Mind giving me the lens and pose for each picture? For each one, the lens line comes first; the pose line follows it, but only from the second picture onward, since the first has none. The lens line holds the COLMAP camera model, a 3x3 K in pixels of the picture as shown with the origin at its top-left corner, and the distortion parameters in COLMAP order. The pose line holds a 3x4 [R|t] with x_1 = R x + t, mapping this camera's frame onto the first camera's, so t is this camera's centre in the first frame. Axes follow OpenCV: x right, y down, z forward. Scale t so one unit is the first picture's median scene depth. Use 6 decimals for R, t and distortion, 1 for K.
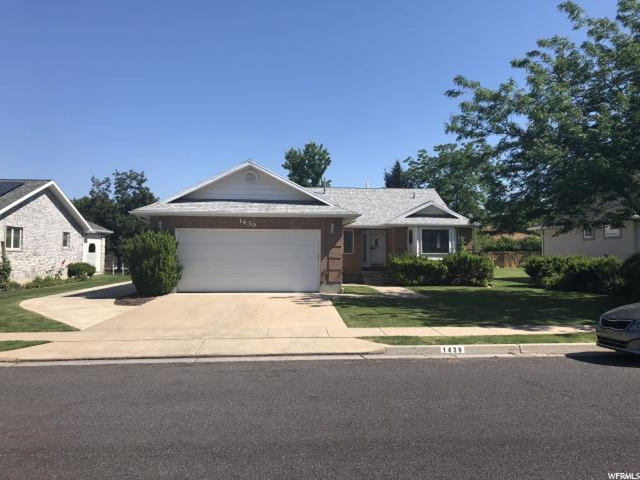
lens RADIAL K [[531.4, 0, 321.5], [0, 531.4, 238.0], [0, 0, 1]] dist [0.045805, -0.065278]
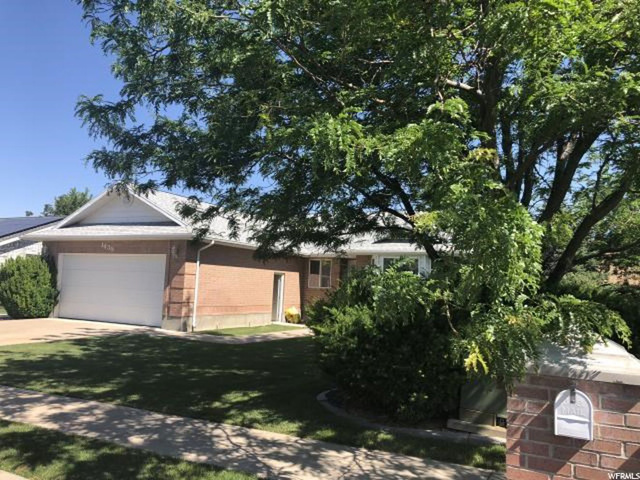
lens RADIAL K [[531.4, 0, 321.5], [0, 531.4, 238.0], [0, 0, 1]] dist [0.045805, -0.065278]
pose [[0.840064, -0.019738, -0.542129, 0.533572], [-0.015682, 0.998037, -0.060638, 0.005533], [0.542261, 0.059442, 0.838105, 0.329265]]
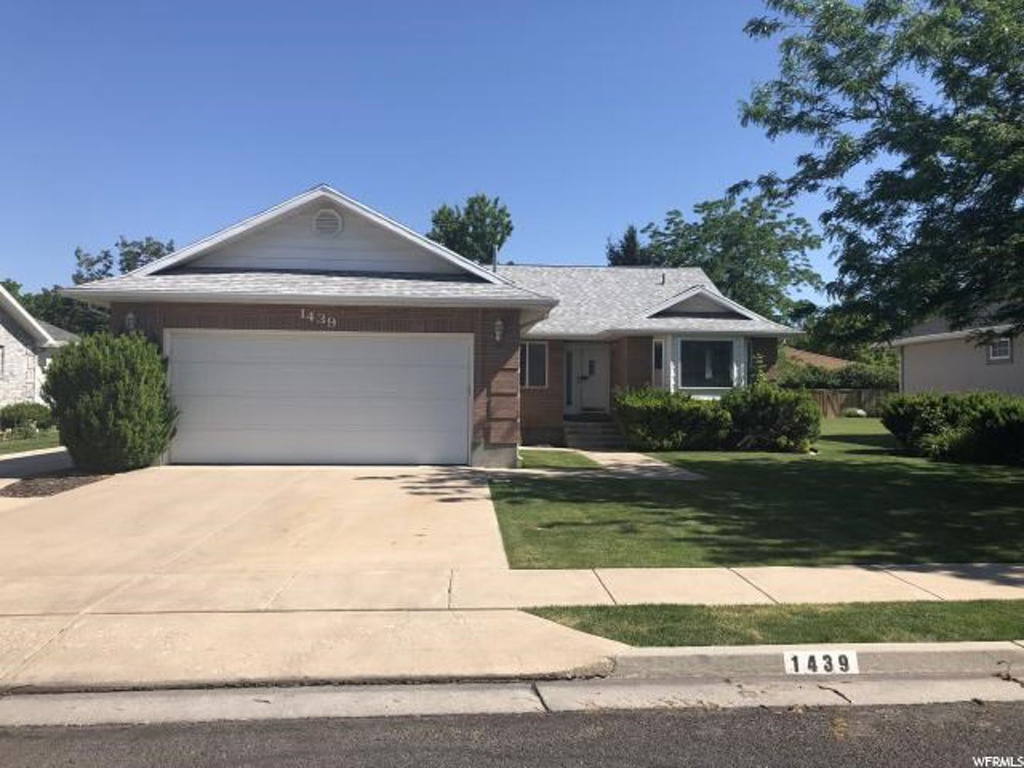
lens RADIAL K [[850.2, 0, 514.4], [0, 850.2, 380.8], [0, 0, 1]] dist [0.045805, -0.065278]
pose [[0.999934, 0.004533, 0.010557, 0.021408], [-0.004670, 0.999905, 0.012972, 0.013223], [-0.010497, -0.013020, 0.999860, 0.190985]]
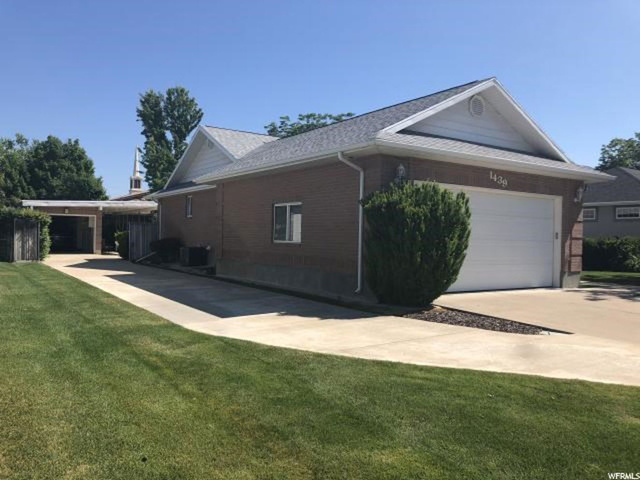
lens RADIAL K [[531.4, 0, 321.5], [0, 531.4, 238.0], [0, 0, 1]] dist [0.045805, -0.065278]
pose [[0.854537, 0.012236, 0.519247, -0.499045], [-0.032213, 0.999046, 0.029472, 0.022085], [-0.518391, -0.041912, 0.854116, 0.452435]]
